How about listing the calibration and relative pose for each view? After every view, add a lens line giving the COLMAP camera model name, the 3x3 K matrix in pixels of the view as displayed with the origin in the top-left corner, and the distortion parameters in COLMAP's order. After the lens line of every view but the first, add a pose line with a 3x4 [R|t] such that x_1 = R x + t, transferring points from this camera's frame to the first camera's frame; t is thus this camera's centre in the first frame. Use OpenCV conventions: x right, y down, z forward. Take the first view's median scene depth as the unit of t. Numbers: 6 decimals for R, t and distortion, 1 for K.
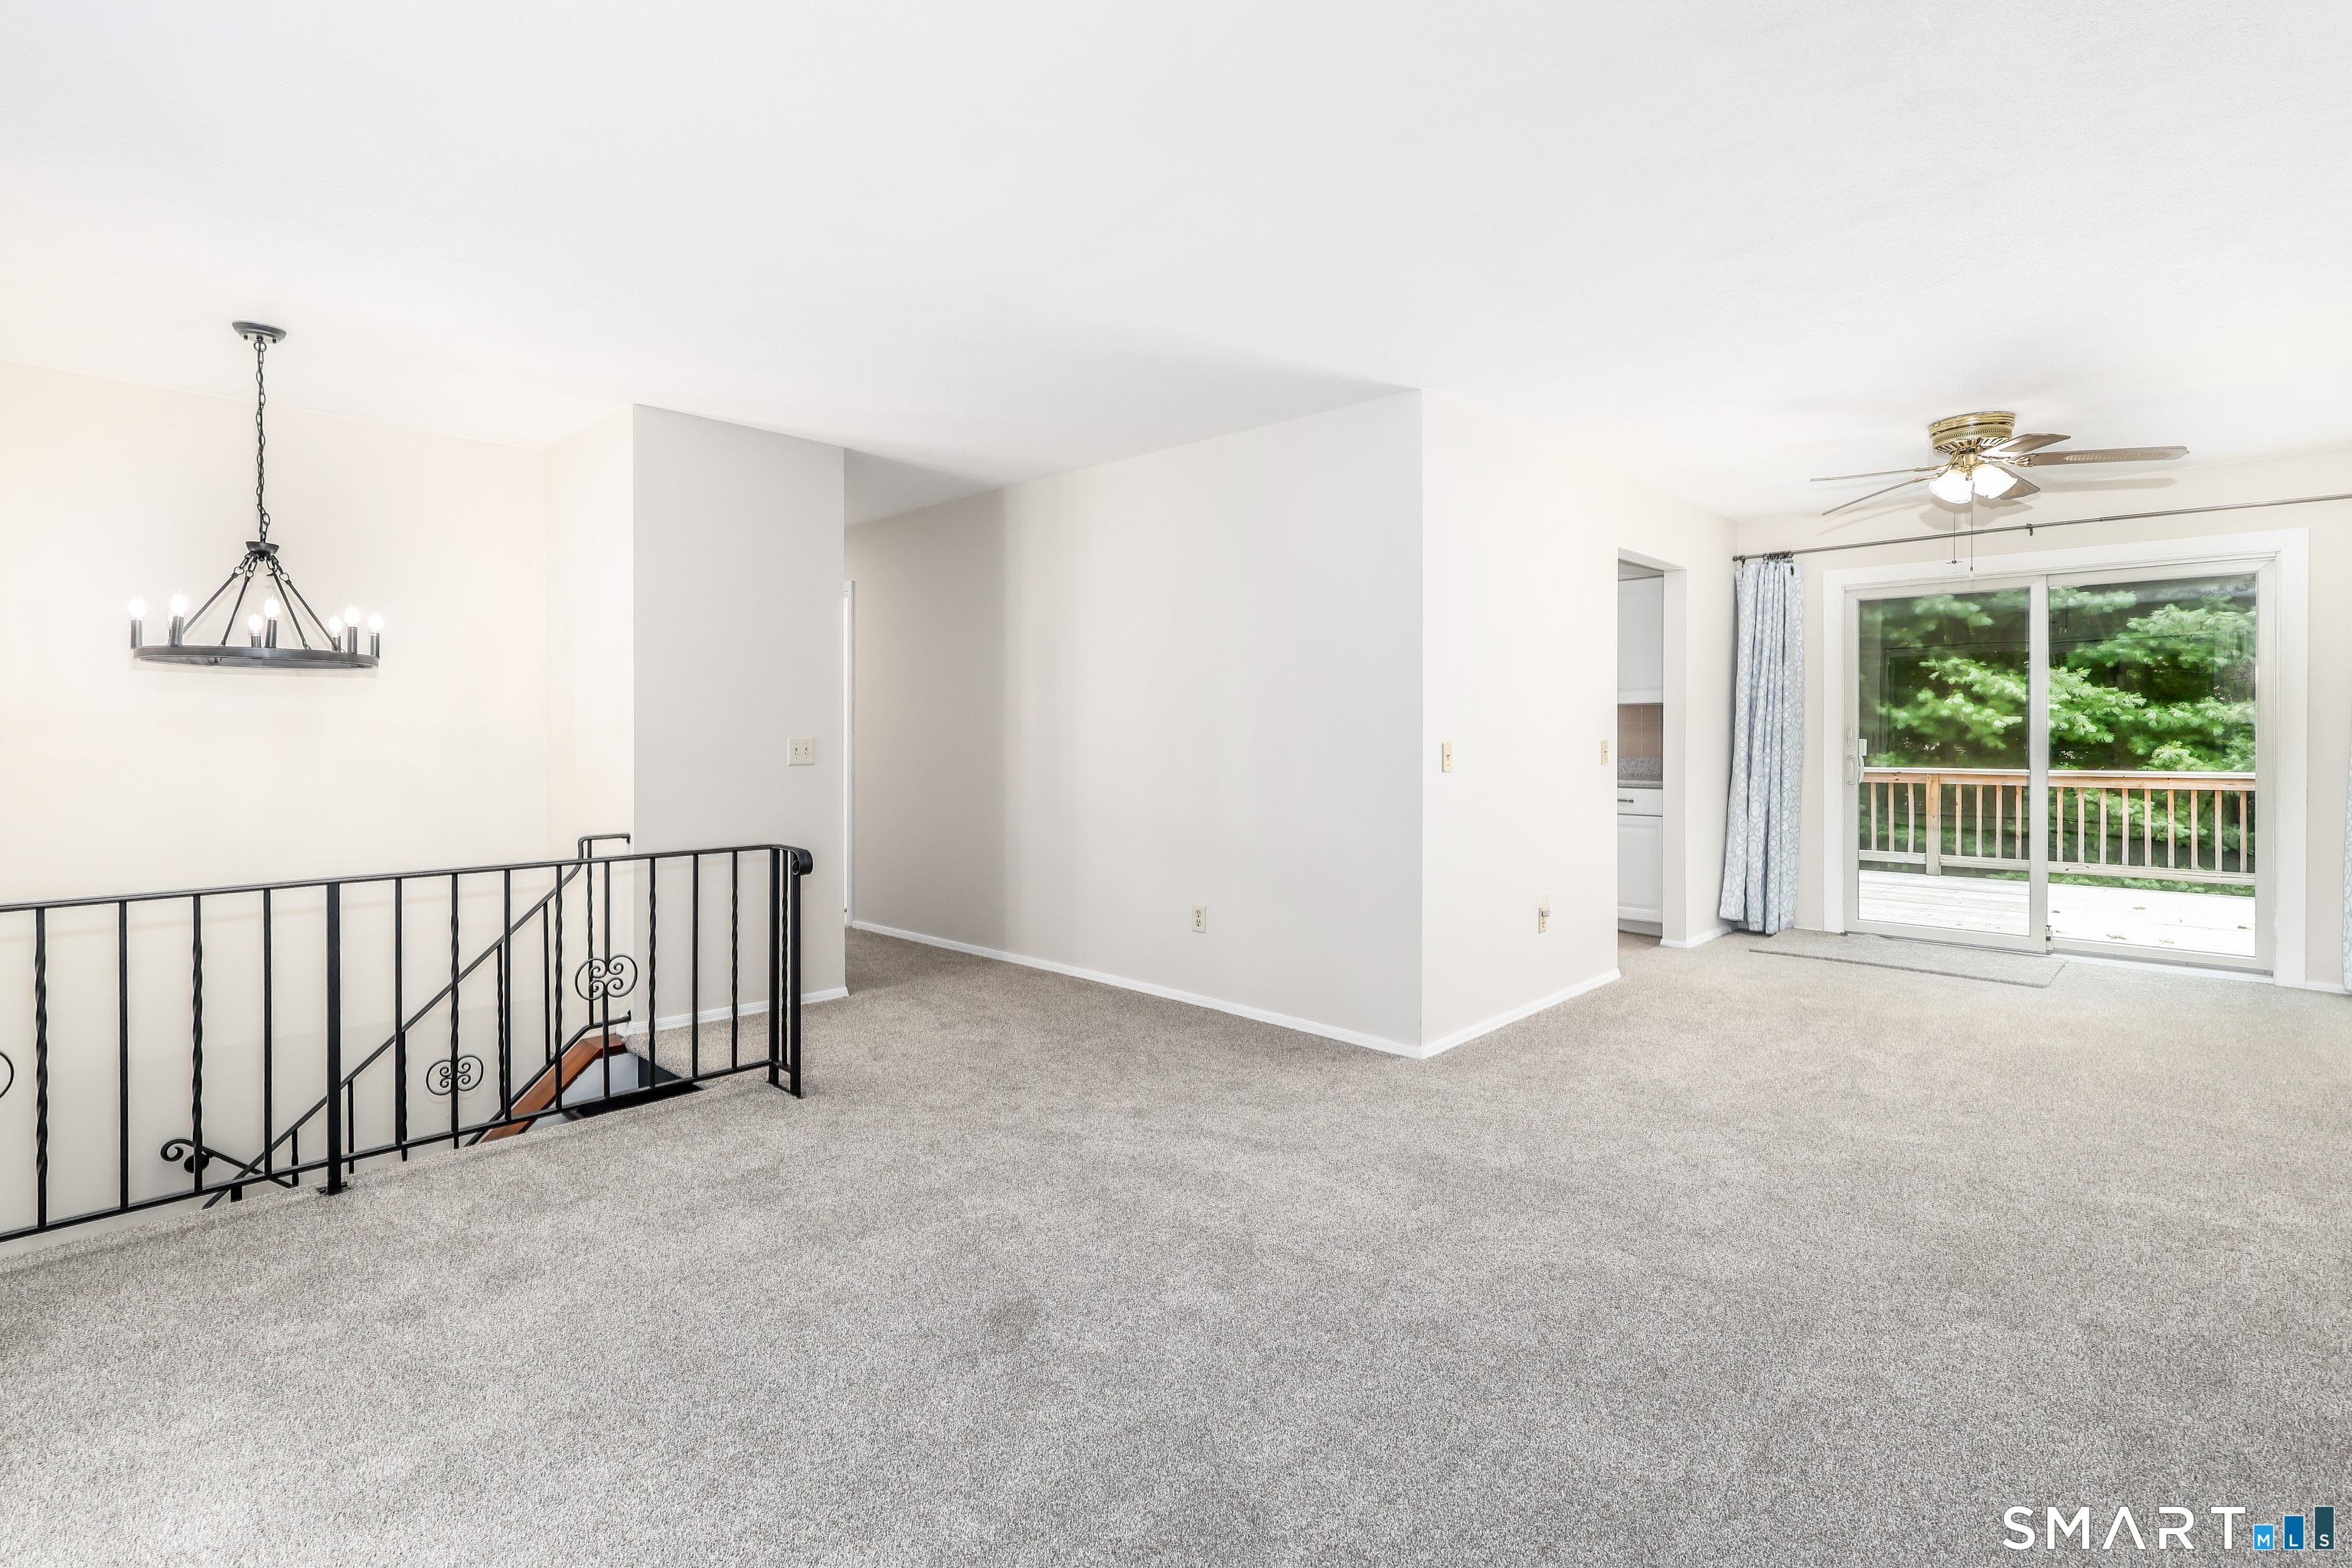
lens RADIAL K [[1111.3, 0, 1167.6], [0, 1111.3, 746.0], [0, 0, 1]] dist [-0.000317, 0.000993]
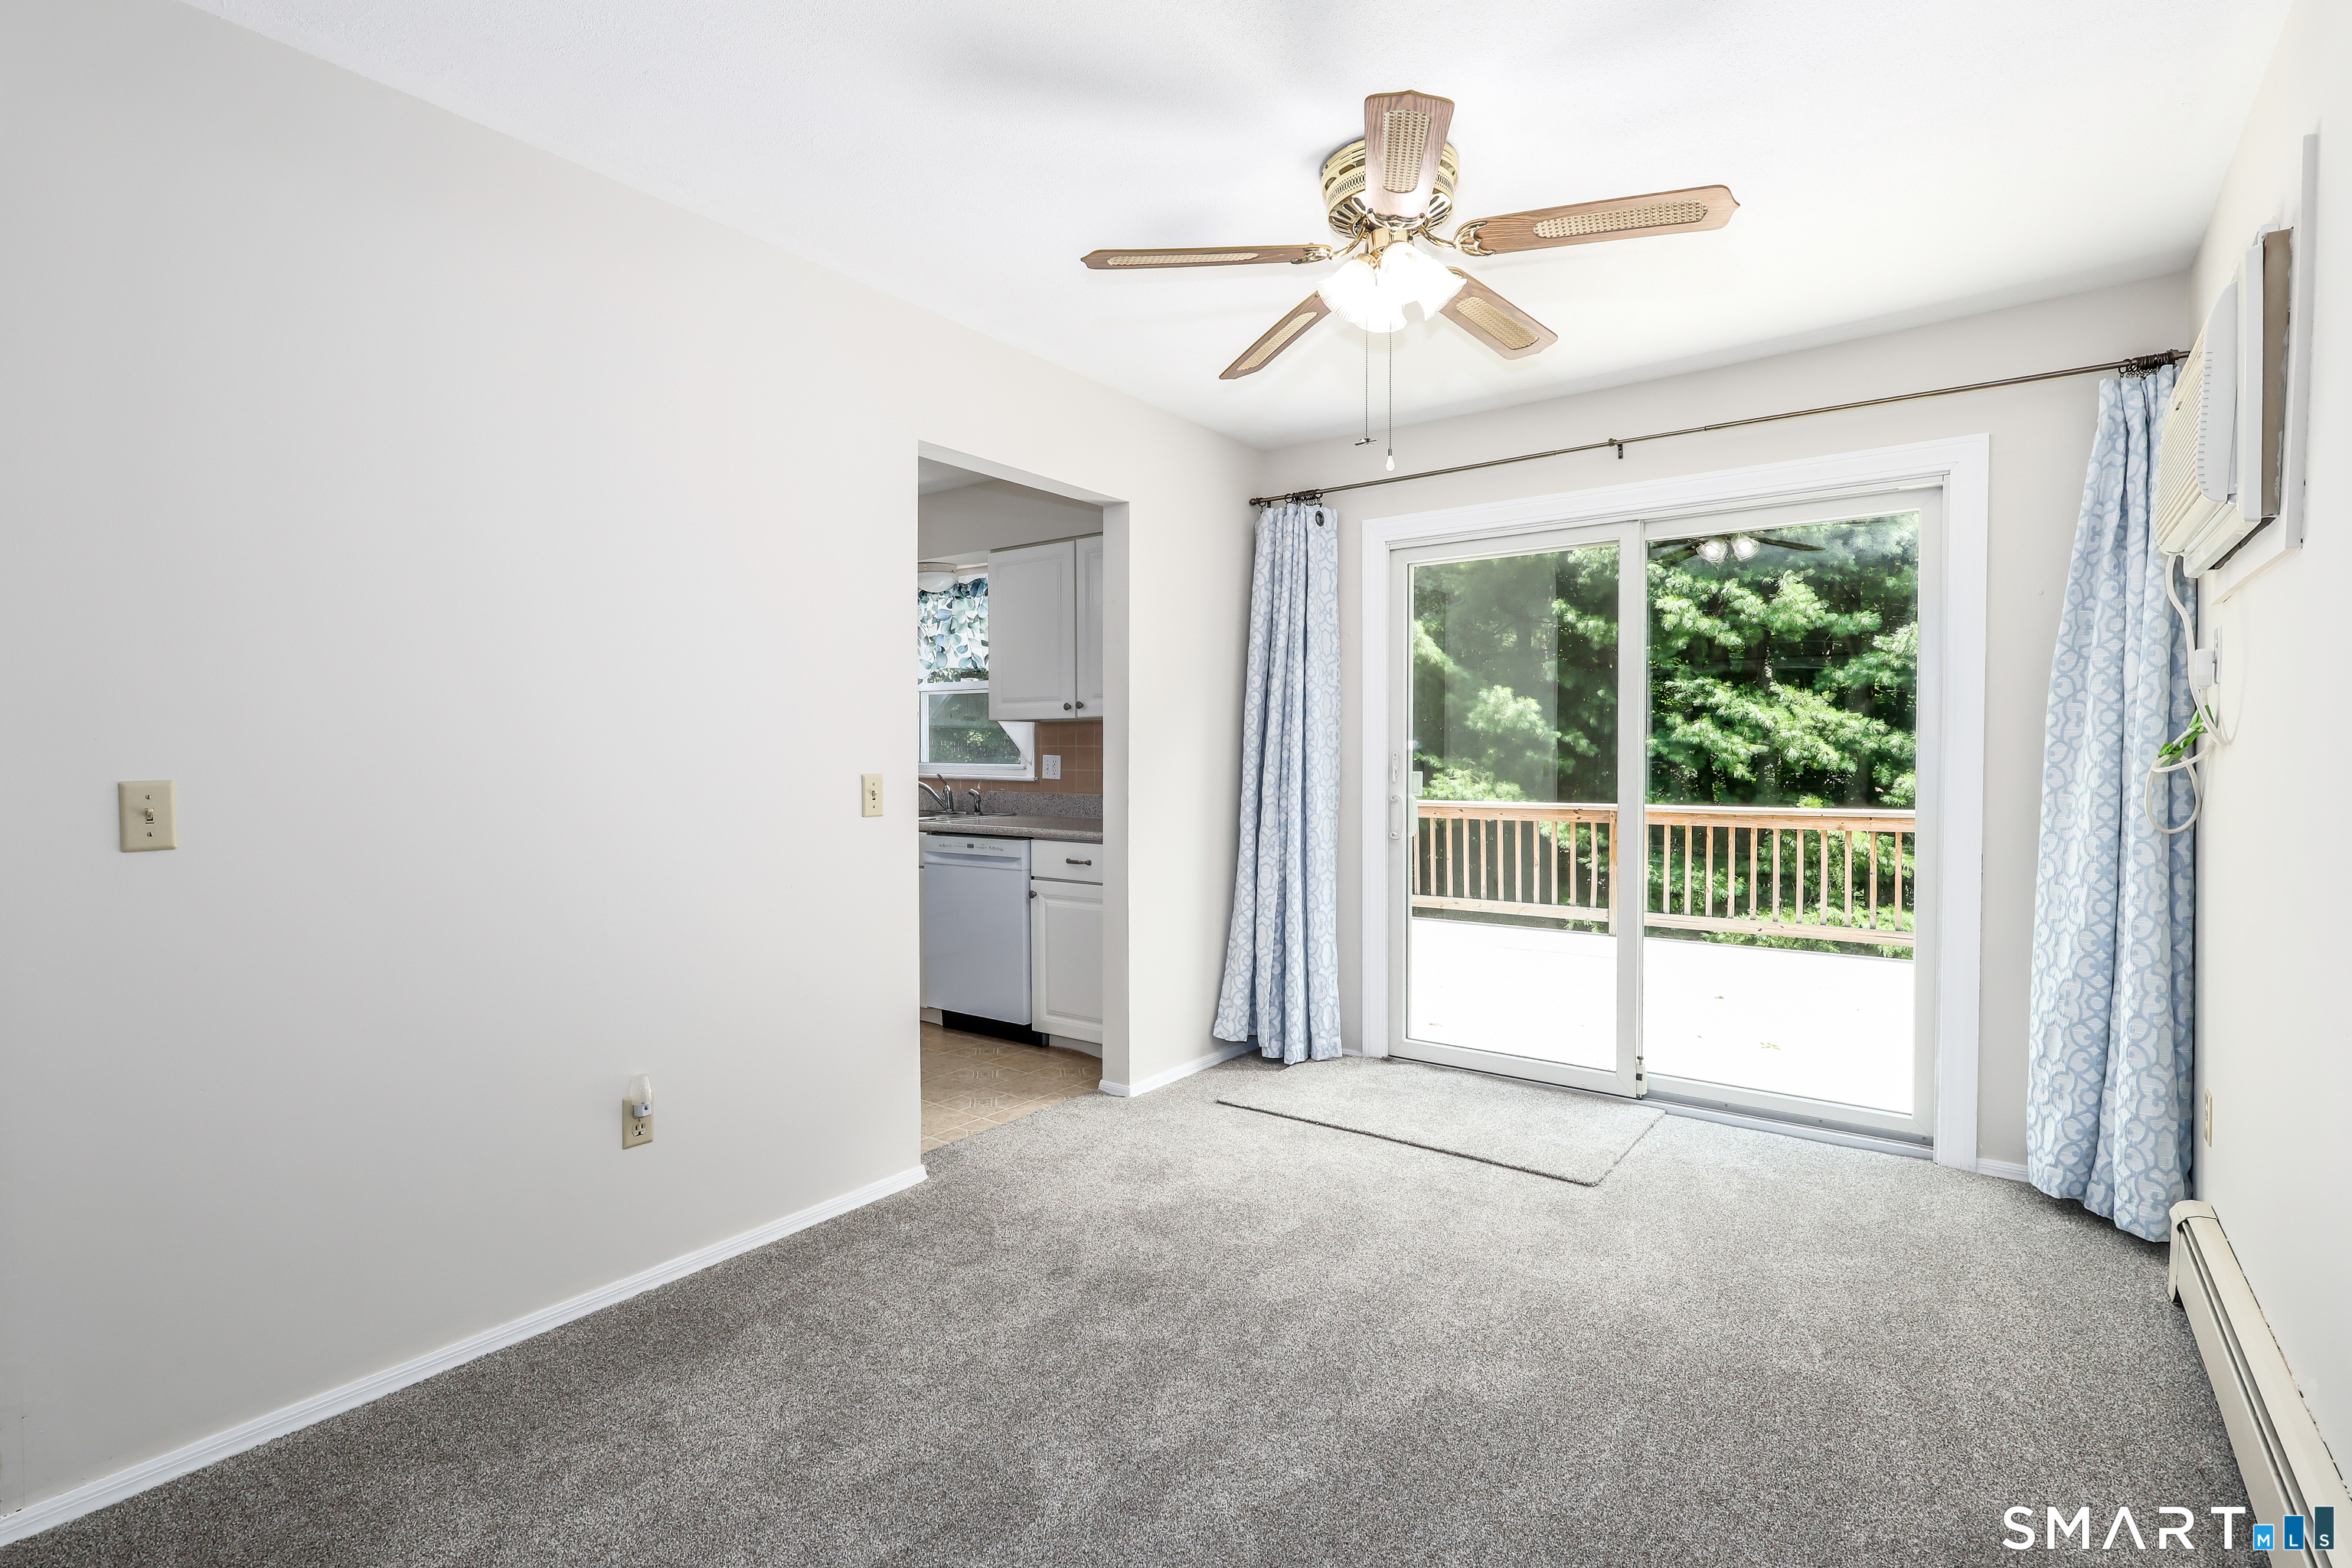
lens RADIAL K [[1105.7, 0, 1176.0], [0, 1105.7, 784.0], [0, 0, 1]] dist [-0.003209, 0.000045]
pose [[0.992625, 0.000478, 0.121222, 0.174907], [-0.001897, 0.999931, 0.011582, -0.002424], [-0.121209, -0.011727, 0.992558, 0.153982]]
